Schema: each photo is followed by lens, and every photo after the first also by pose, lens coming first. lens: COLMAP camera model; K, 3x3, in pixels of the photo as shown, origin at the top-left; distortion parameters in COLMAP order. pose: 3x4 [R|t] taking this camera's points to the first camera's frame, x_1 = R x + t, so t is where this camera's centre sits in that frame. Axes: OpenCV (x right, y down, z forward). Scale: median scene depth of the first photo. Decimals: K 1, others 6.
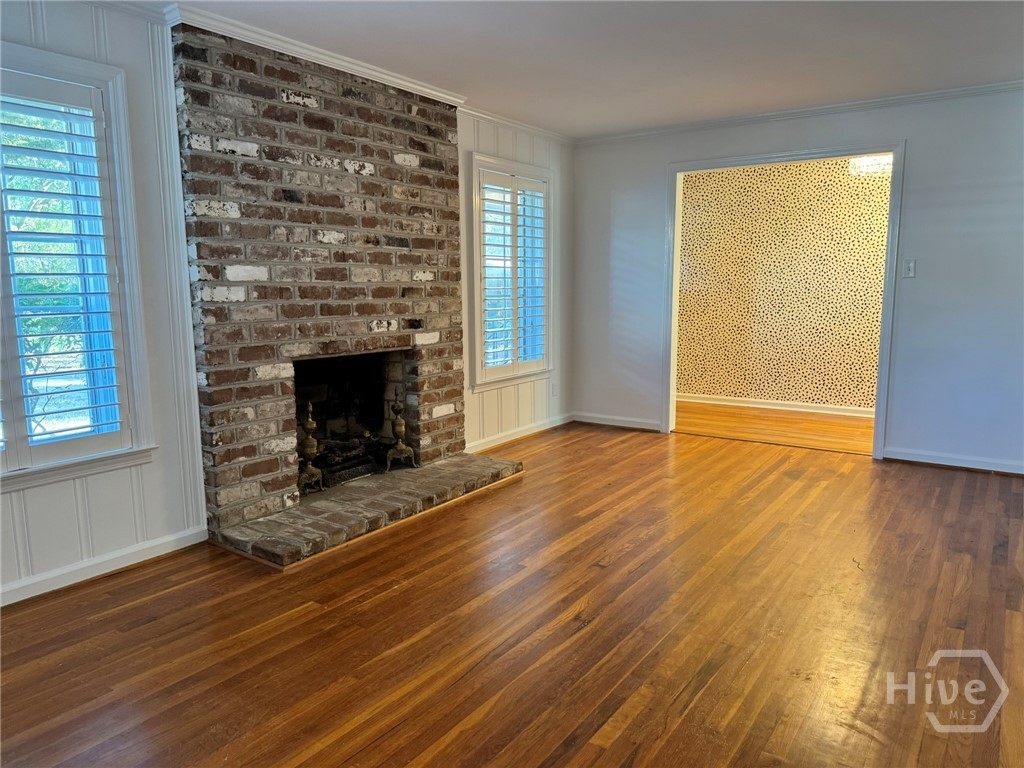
lens RADIAL K [[736.9, 0, 507.4], [0, 736.9, 387.2], [0, 0, 1]] dist [0.049711, -0.013048]
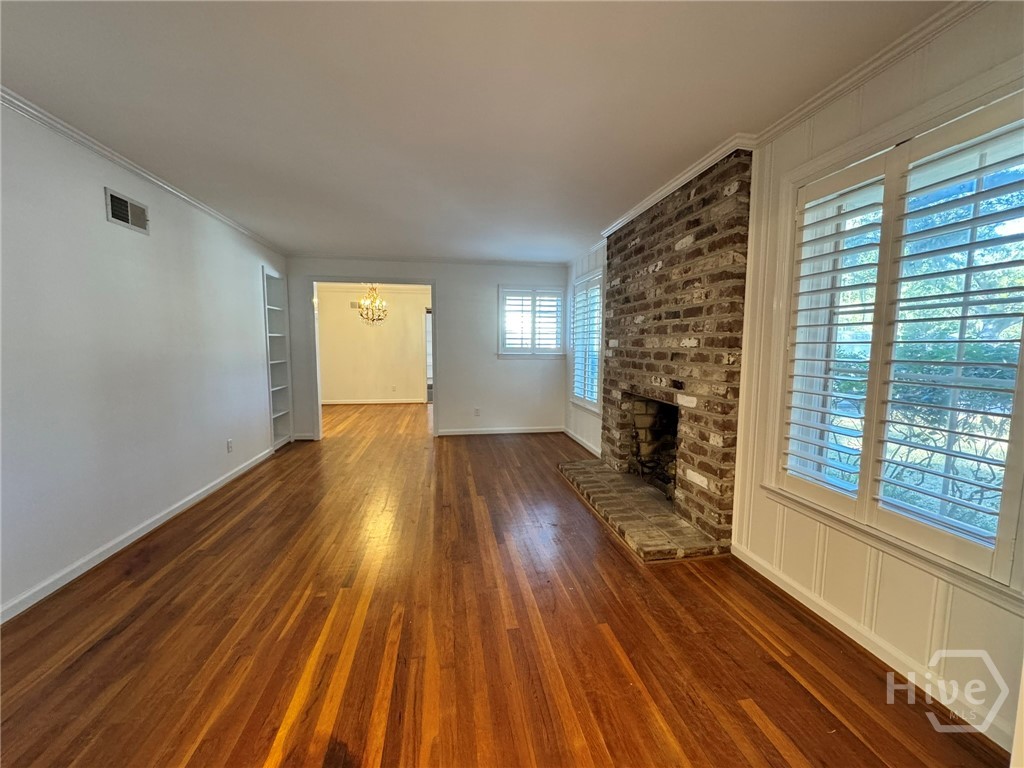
lens RADIAL K [[407.8, 0, 506.2], [0, 407.8, 381.8], [0, 0, 1]] dist [-0.000980, -0.000151]
pose [[-0.731177, 0.056607, -0.679835, 0.502462], [-0.101087, 0.976559, 0.190035, -0.186920], [0.674657, 0.207671, -0.708315, 1.294663]]
